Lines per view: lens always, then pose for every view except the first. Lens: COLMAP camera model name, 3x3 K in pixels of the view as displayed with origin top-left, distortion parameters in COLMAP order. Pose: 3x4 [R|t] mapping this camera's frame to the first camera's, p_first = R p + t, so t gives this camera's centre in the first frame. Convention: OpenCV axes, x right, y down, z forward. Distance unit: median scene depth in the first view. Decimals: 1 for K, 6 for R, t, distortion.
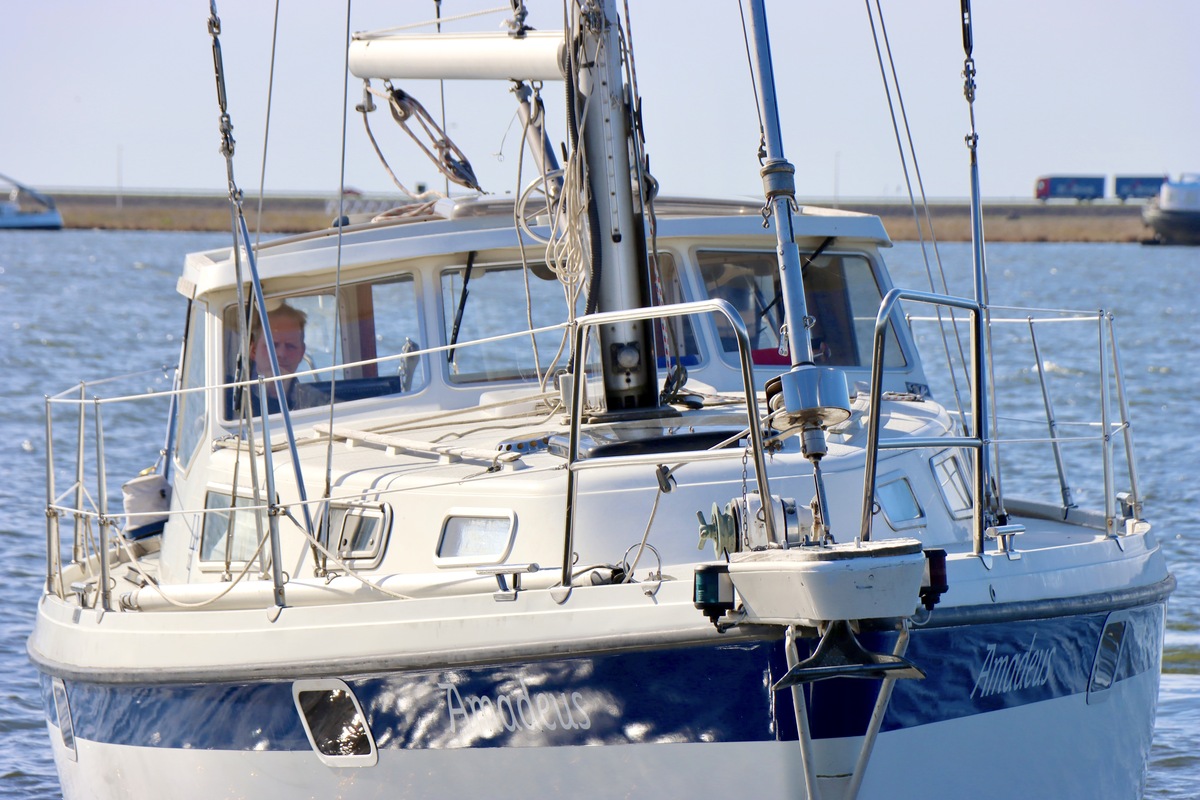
lens RADIAL K [[7493.6, 0, 600.0], [0, 7493.6, 400.0], [0, 0, 1]] dist [3.420129, -14.502947]
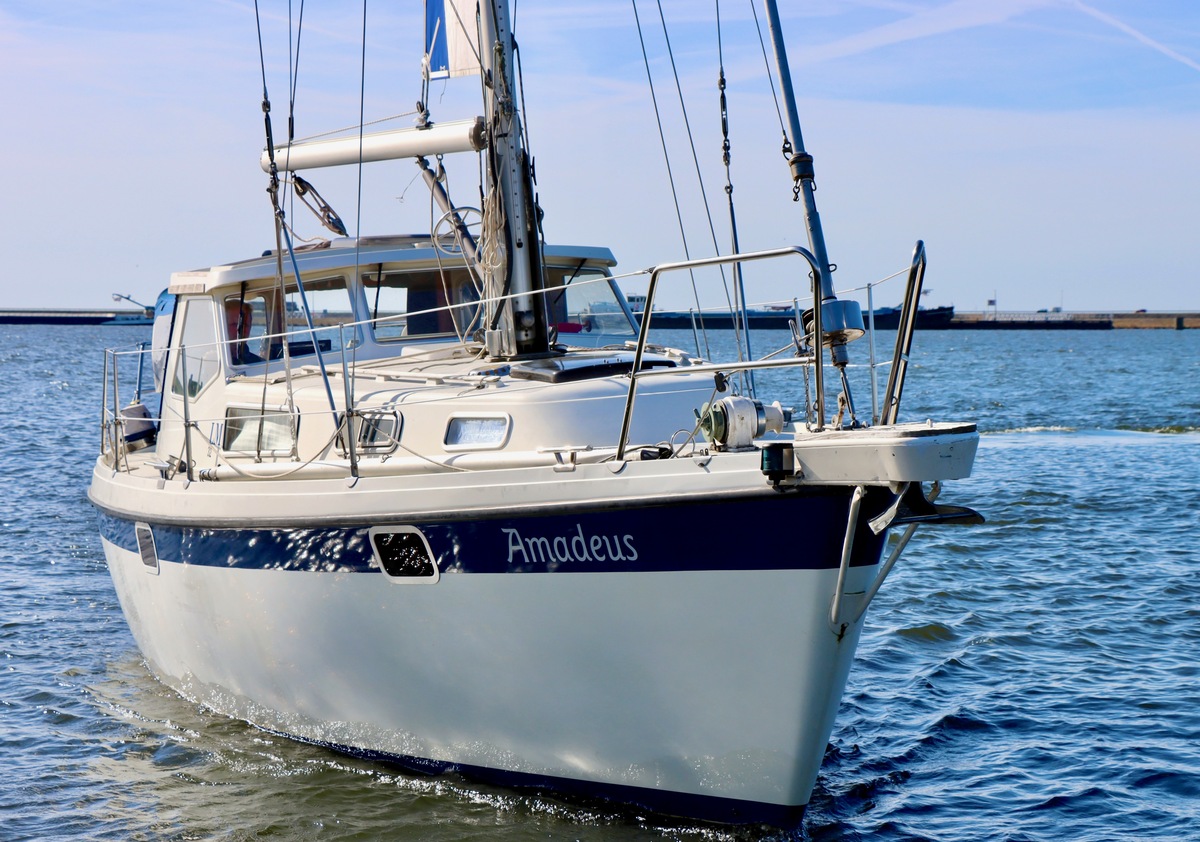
lens RADIAL K [[2763.3, 0, 600.0], [0, 2763.3, 421.0], [0, 0, 1]] dist [0.359458, 0.194856]
pose [[0.980256, -0.002456, 0.197717, -0.096829], [0.001593, 0.999989, 0.004521, 0.012975], [-0.197726, -0.004117, 0.980249, 0.424487]]
